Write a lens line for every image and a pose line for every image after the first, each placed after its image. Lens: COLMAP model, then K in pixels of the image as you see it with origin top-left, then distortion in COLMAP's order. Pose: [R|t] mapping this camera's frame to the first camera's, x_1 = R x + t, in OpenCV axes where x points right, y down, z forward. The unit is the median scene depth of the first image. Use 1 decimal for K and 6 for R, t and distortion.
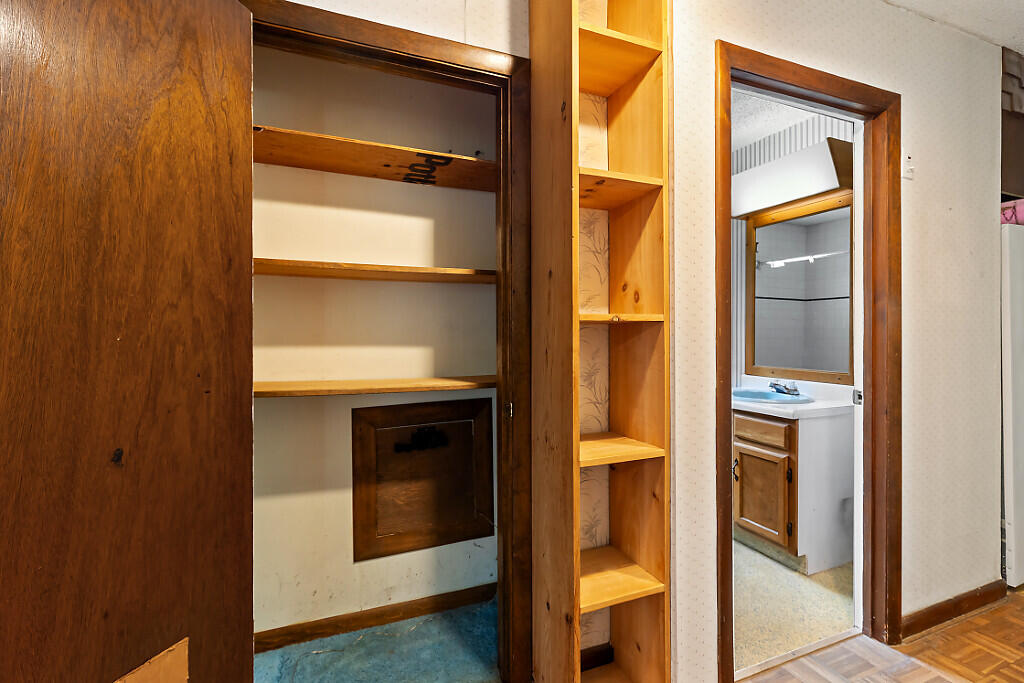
lens RADIAL K [[462.5, 0, 510.3], [0, 462.5, 337.3], [0, 0, 1]] dist [-0.003032, -0.001136]
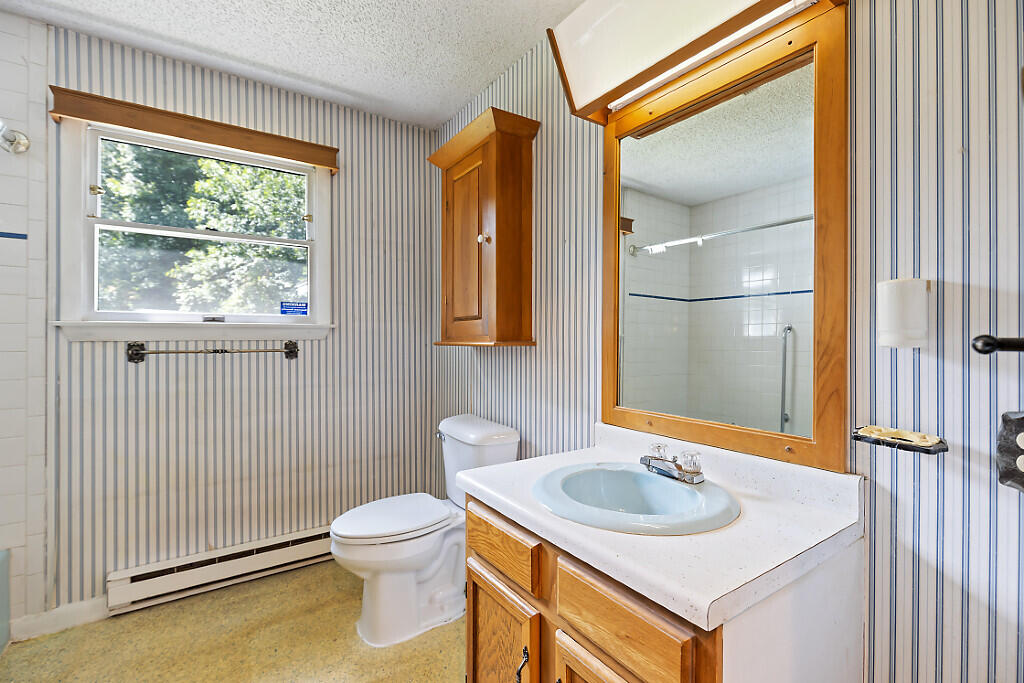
lens RADIAL K [[462.5, 0, 513.4], [0, 462.5, 343.2], [0, 0, 1]] dist [-0.003032, -0.001136]
pose [[0.974647, 0.002828, 0.223731, 0.297218], [-0.001588, 0.999982, -0.005726, -0.005698], [-0.223743, 0.005226, 0.974634, 0.519734]]
